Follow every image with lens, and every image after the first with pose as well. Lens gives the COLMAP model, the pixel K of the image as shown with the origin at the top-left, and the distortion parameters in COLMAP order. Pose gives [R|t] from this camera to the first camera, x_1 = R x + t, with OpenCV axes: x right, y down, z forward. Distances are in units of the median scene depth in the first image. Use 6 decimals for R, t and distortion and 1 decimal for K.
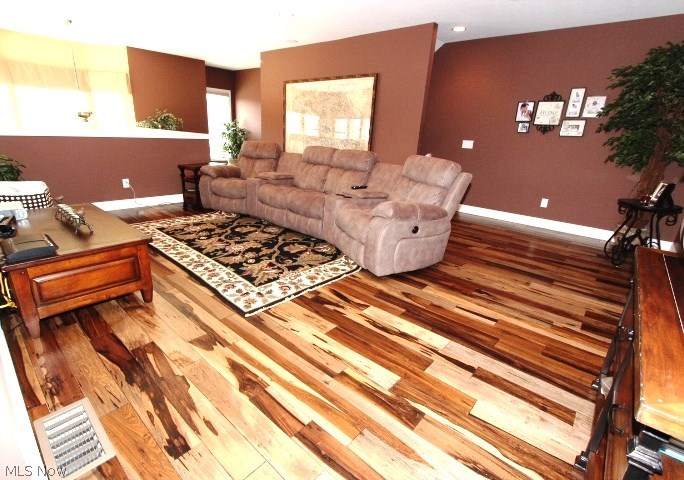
lens RADIAL K [[329.0, 0, 340.6], [0, 329.0, 238.3], [0, 0, 1]] dist [-0.023559, 0.001069]
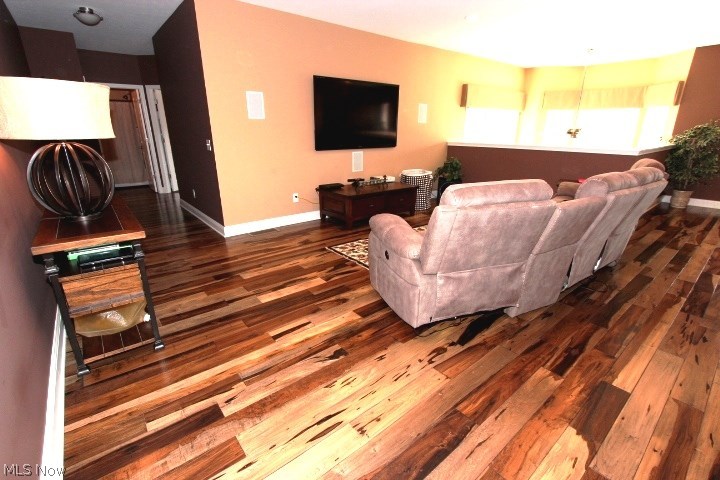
lens RADIAL K [[331.8, 0, 358.5], [0, 331.8, 243.7], [0, 0, 1]] dist [-0.015270, 0.001027]
pose [[-0.159590, 0.277225, -0.947458, 1.222579], [-0.321866, 0.892700, 0.315418, -0.352989], [0.933238, 0.355293, -0.053237, 1.144351]]
